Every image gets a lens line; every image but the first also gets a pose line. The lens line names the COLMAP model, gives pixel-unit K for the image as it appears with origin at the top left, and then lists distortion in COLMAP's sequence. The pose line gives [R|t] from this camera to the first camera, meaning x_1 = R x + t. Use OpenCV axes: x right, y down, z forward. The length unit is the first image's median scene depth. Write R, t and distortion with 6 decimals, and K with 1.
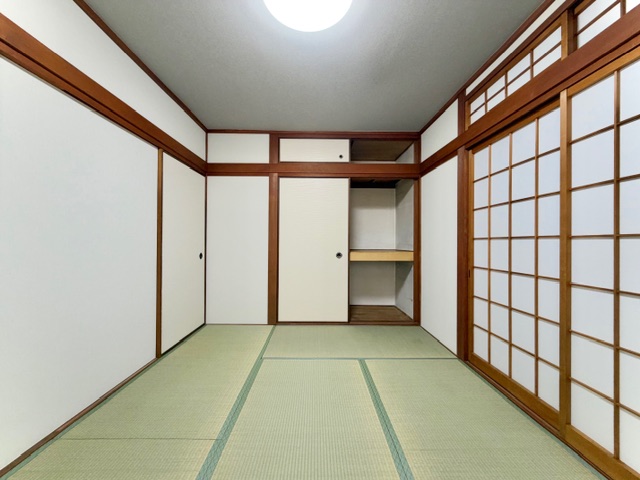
lens RADIAL K [[255.3, 0, 317.9], [0, 255.3, 239.5], [0, 0, 1]] dist [-0.001104, 0.000062]
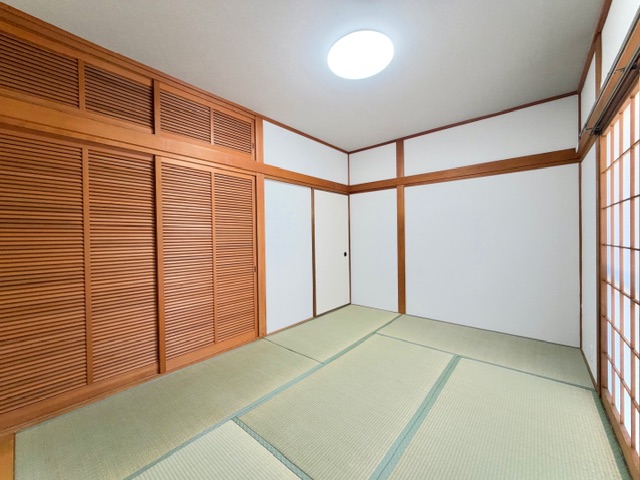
lens RADIAL K [[255.3, 0, 324.5], [0, 255.3, 241.1], [0, 0, 1]] dist [-0.001104, 0.000062]
pose [[0.769874, 0.001334, -0.638195, 0.406542], [0.013187, 0.999751, 0.017998, -0.038715], [0.638060, -0.022273, 0.769664, -0.169207]]
